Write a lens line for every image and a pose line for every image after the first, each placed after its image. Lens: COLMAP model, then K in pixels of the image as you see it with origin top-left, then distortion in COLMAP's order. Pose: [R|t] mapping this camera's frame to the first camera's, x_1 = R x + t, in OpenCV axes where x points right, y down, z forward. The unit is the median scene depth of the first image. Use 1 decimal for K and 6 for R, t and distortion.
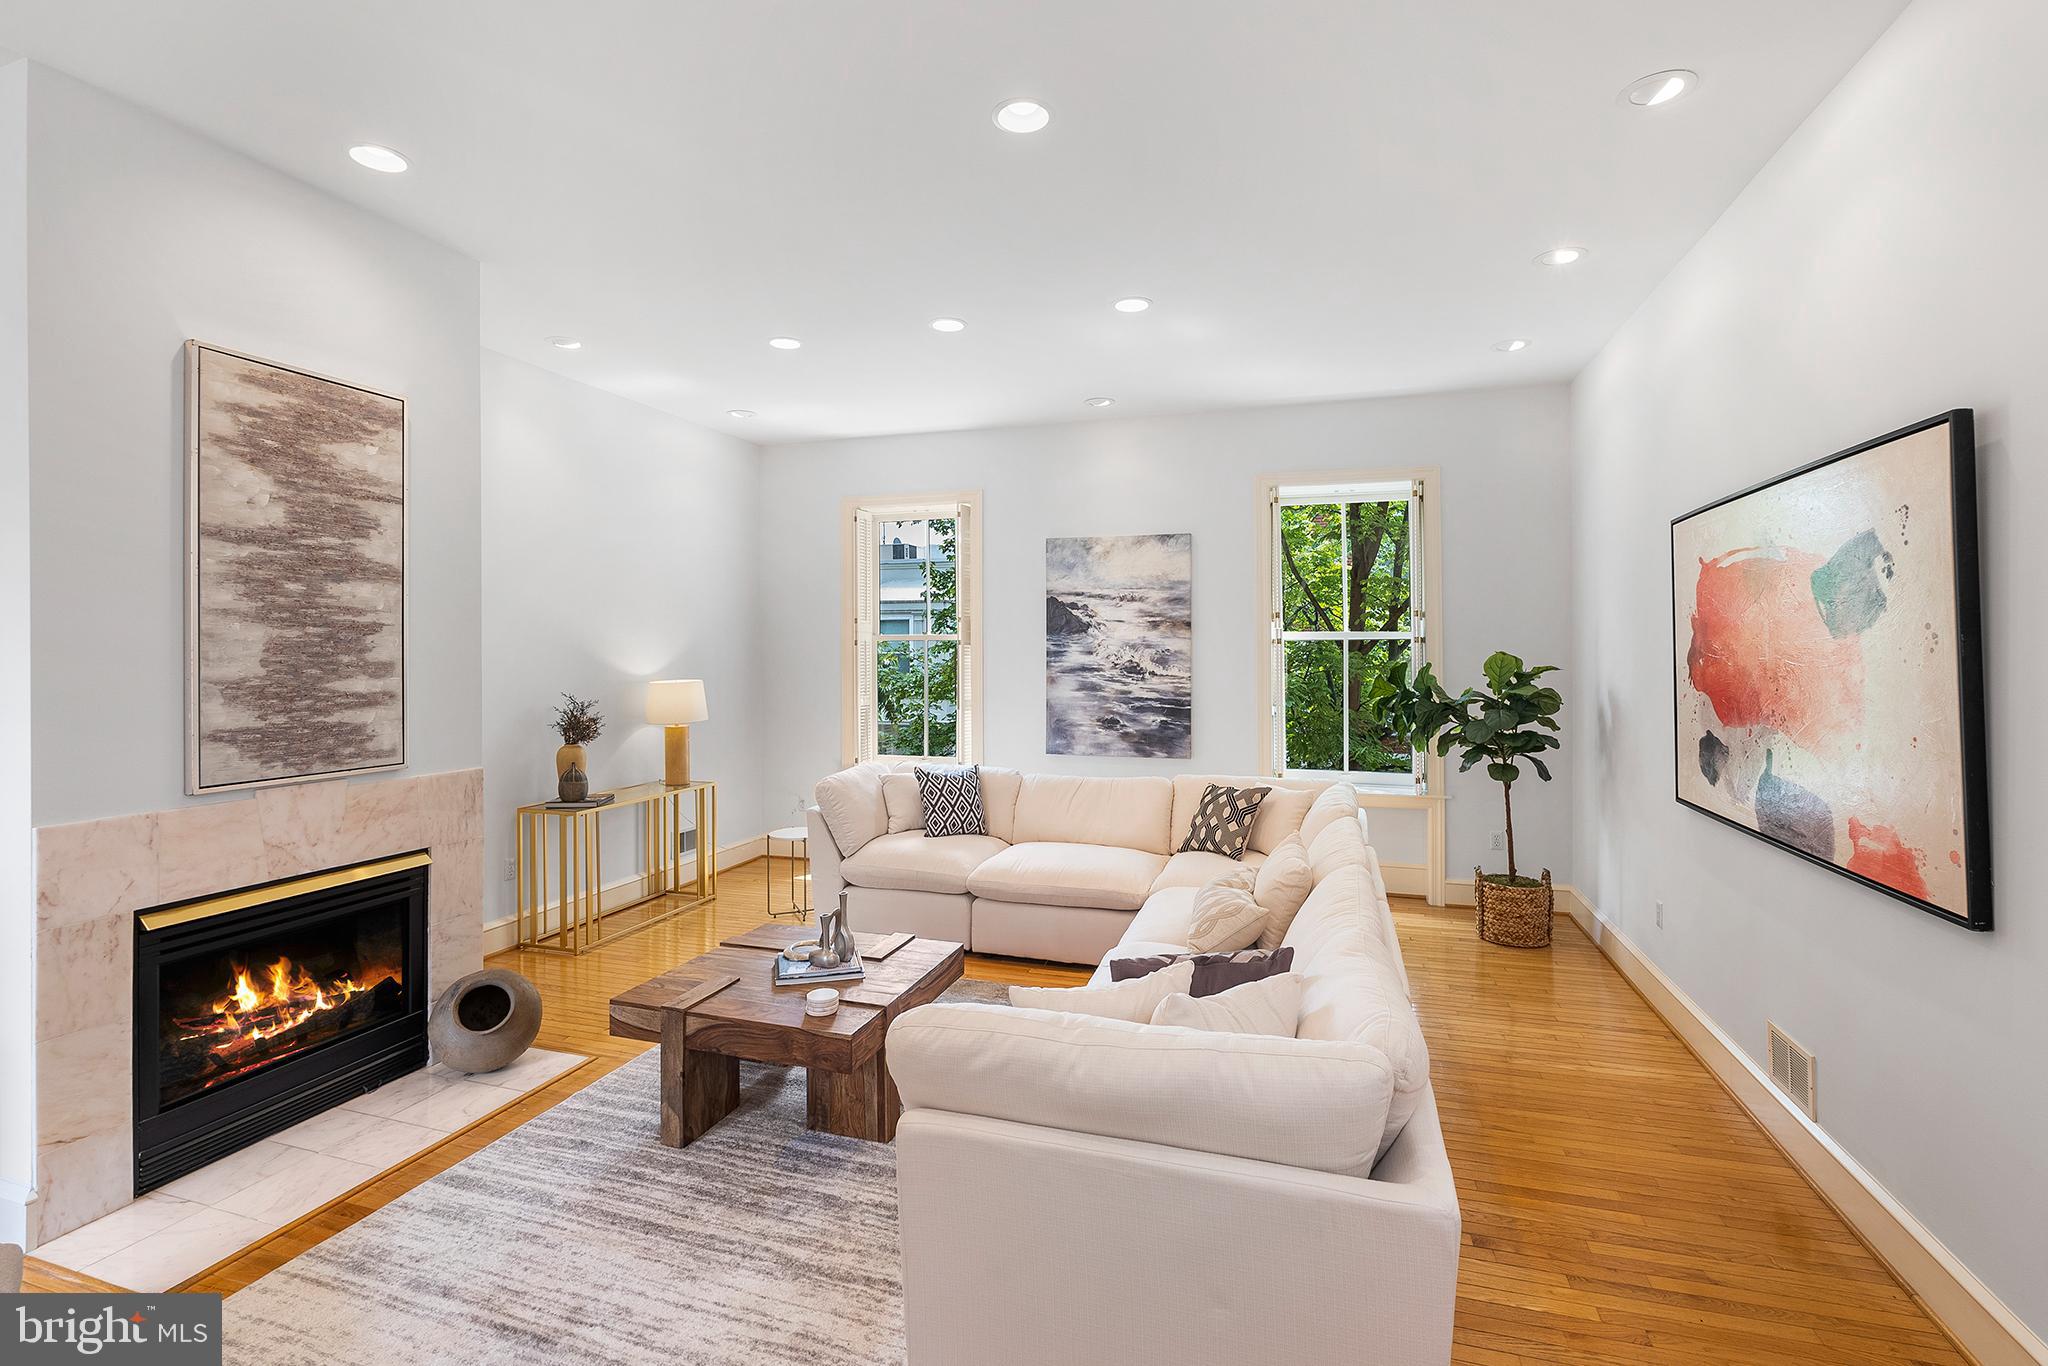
lens RADIAL K [[947.8, 0, 1028.2], [0, 947.8, 649.1], [0, 0, 1]] dist [-0.003474, 0.000582]
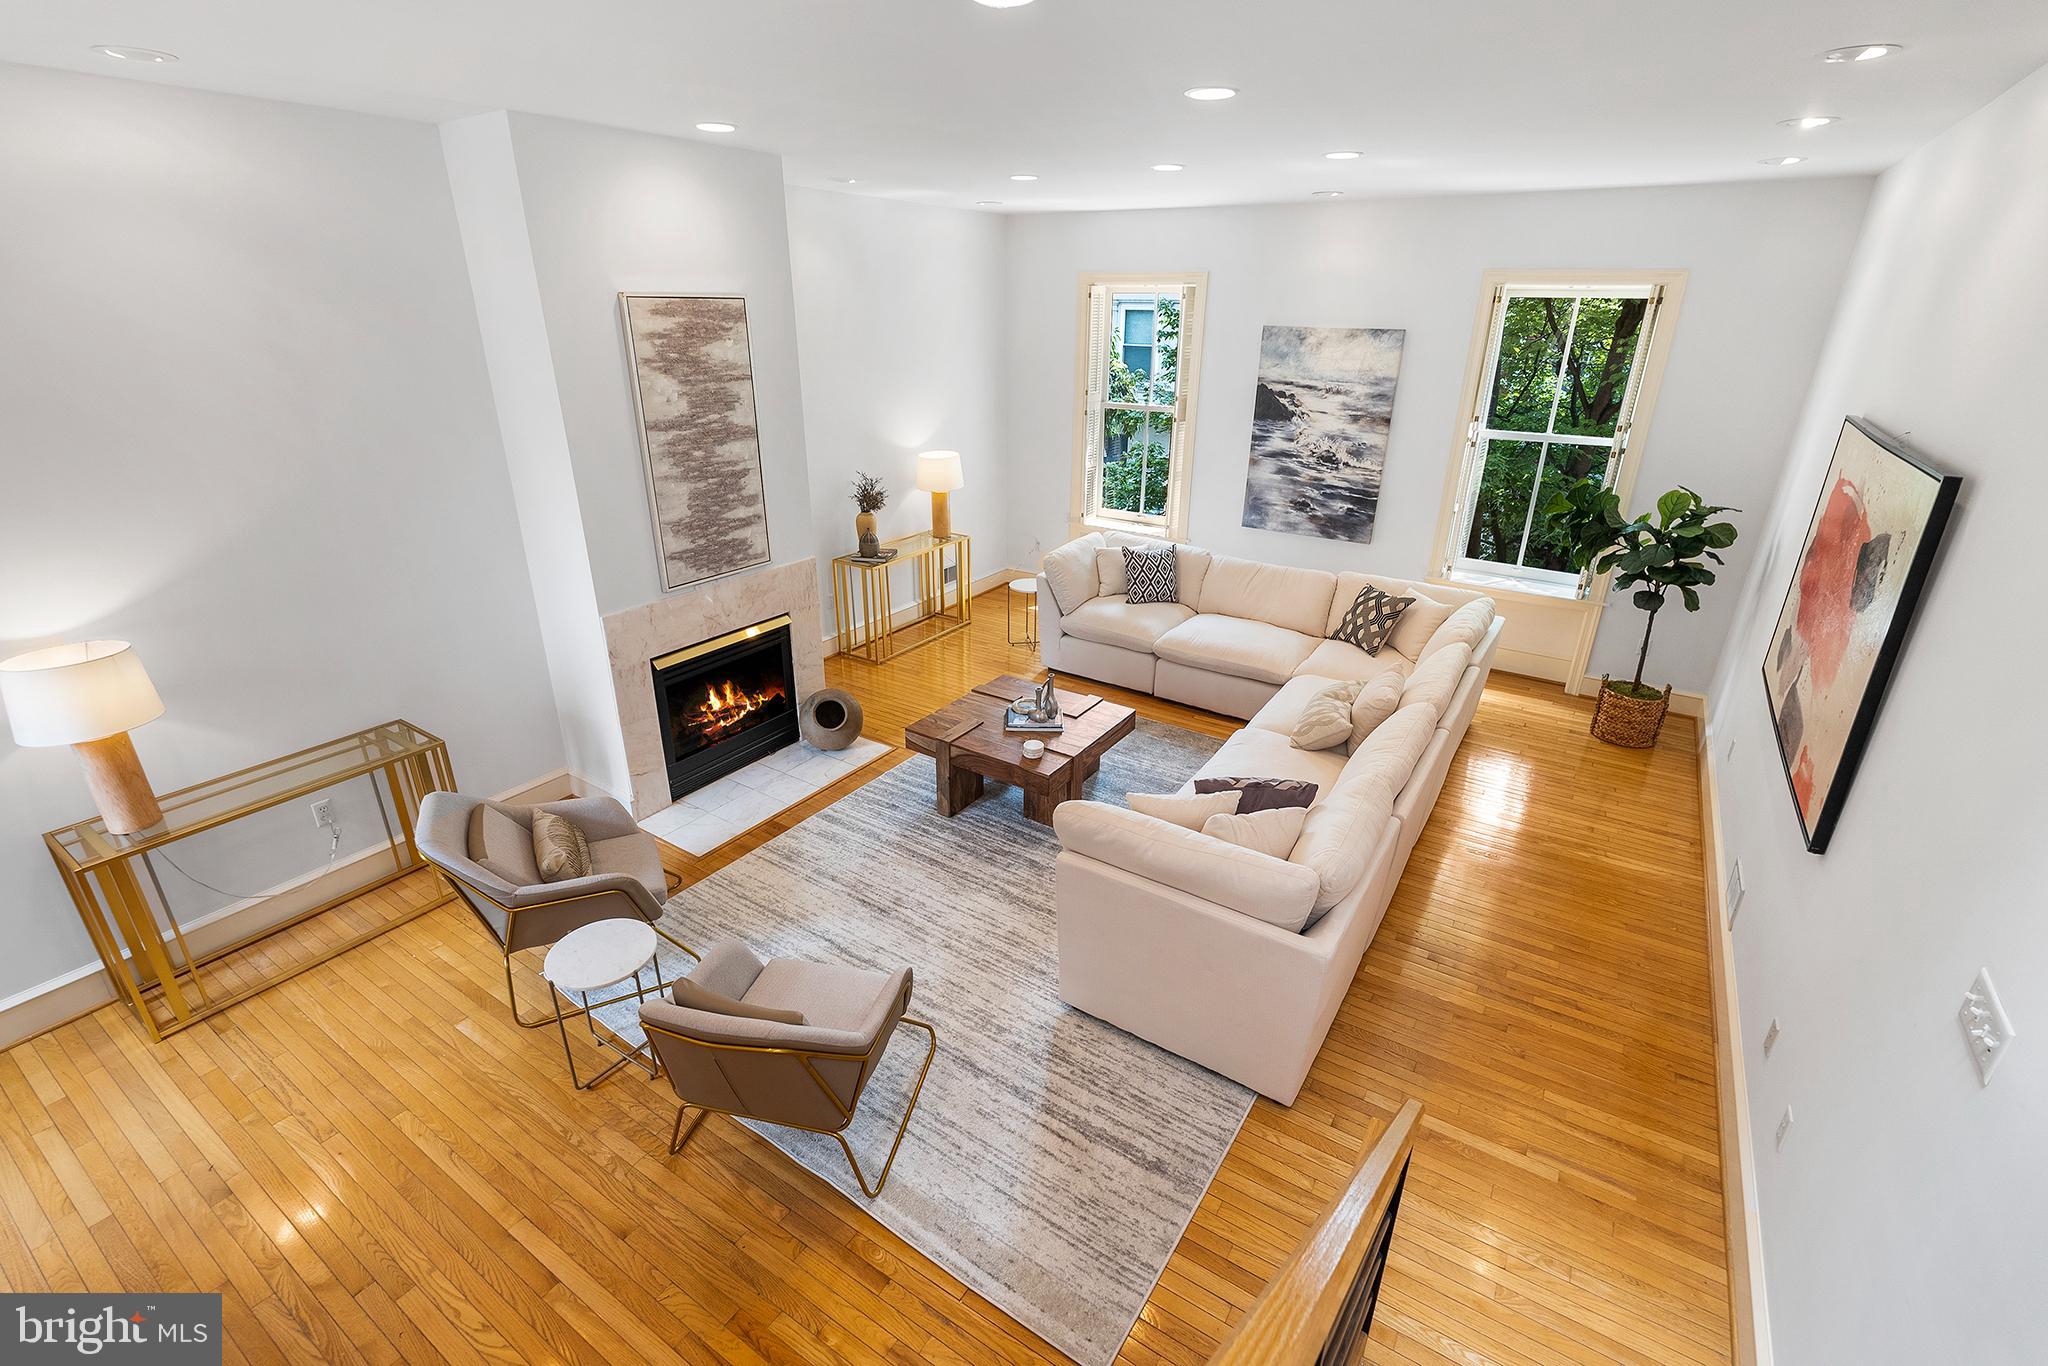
lens RADIAL K [[917.2, 0, 1017.8], [0, 917.2, 691.3], [0, 0, 1]] dist [0.000086, -0.000028]
pose [[0.962486, 0.116204, -0.245190, 0.106570], [-0.010617, 0.919088, 0.393909, -0.282434], [0.271124, -0.376529, 0.885843, -0.278765]]
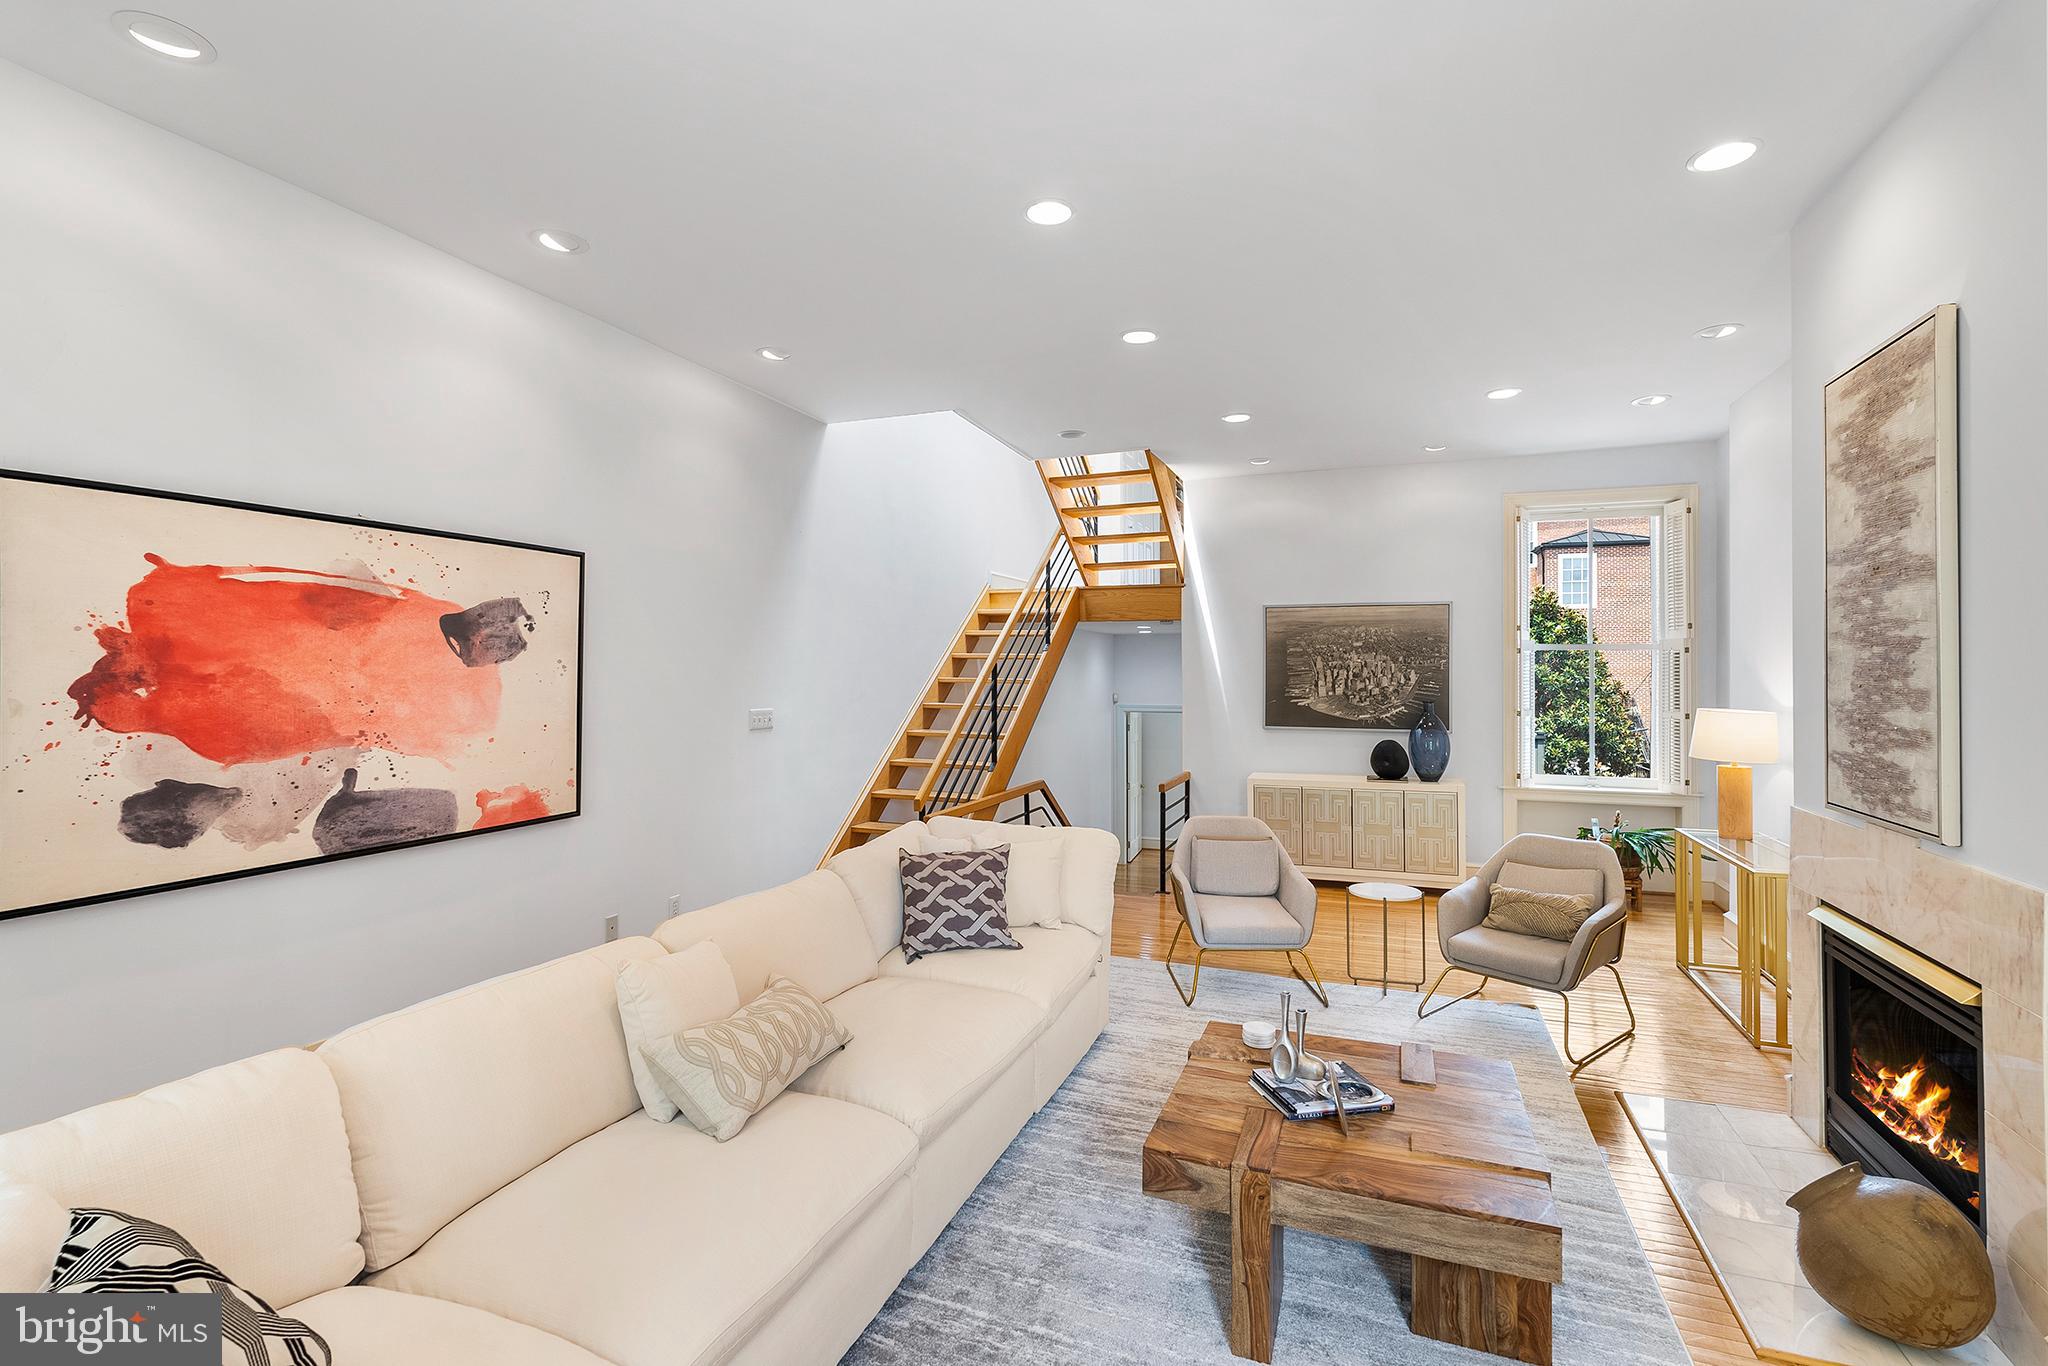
lens RADIAL K [[926.0, 0, 1019.2], [0, 926.0, 661.9], [0, 0, 1]] dist [-0.004131, 0.000017]
pose [[-0.997570, 0.003045, 0.069608, -0.037528], [0.002393, 0.999953, -0.009445, -0.002761], [-0.069634, -0.009256, -0.997530, 1.824053]]
